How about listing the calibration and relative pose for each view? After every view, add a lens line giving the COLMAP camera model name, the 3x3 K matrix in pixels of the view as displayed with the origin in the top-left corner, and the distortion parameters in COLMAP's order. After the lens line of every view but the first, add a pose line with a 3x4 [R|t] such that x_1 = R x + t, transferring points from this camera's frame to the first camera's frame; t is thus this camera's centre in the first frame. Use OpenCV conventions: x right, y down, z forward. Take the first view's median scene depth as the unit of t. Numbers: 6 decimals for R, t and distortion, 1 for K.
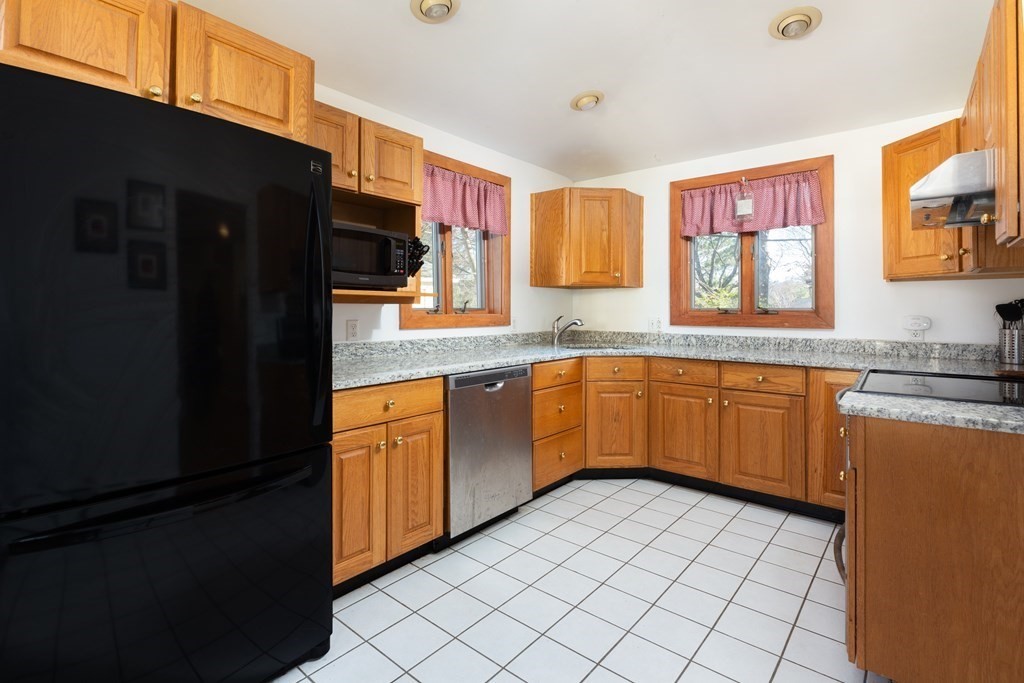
lens RADIAL K [[472.0, 0, 515.1], [0, 472.0, 305.3], [0, 0, 1]] dist [-0.001624, 0.000067]
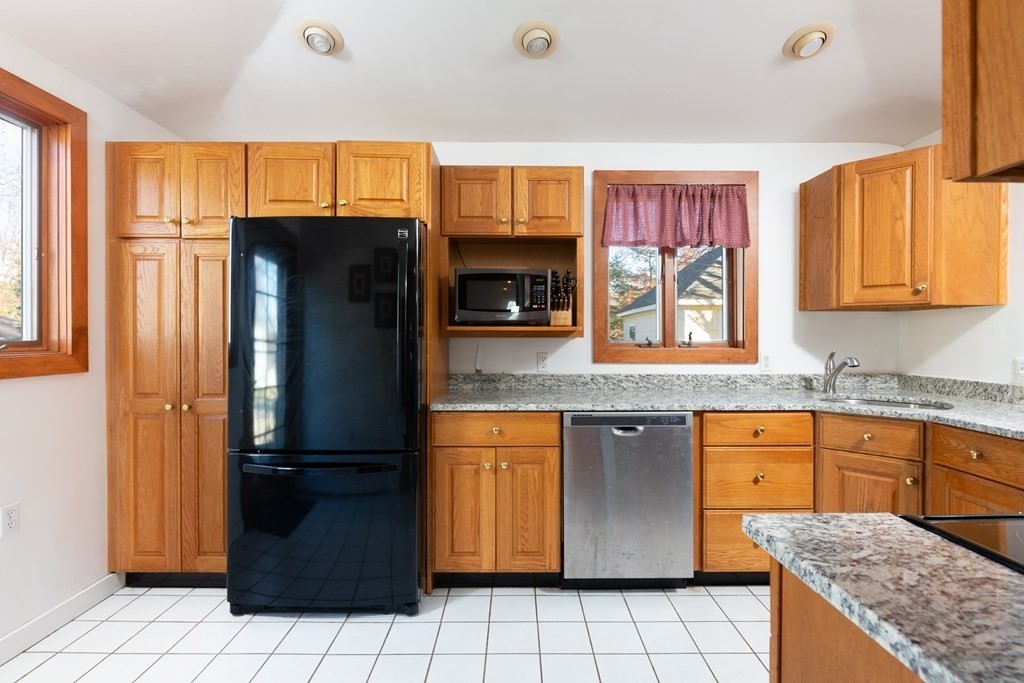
lens RADIAL K [[521.2, 0, 511.3], [0, 521.2, 341.5], [0, 0, 1]] dist [-0.001183, -0.000980]
pose [[0.640441, 0.003651, -0.767999, 0.581718], [0.007732, 0.999907, 0.011201, -0.008419], [0.767969, -0.013112, 0.640353, 0.216710]]
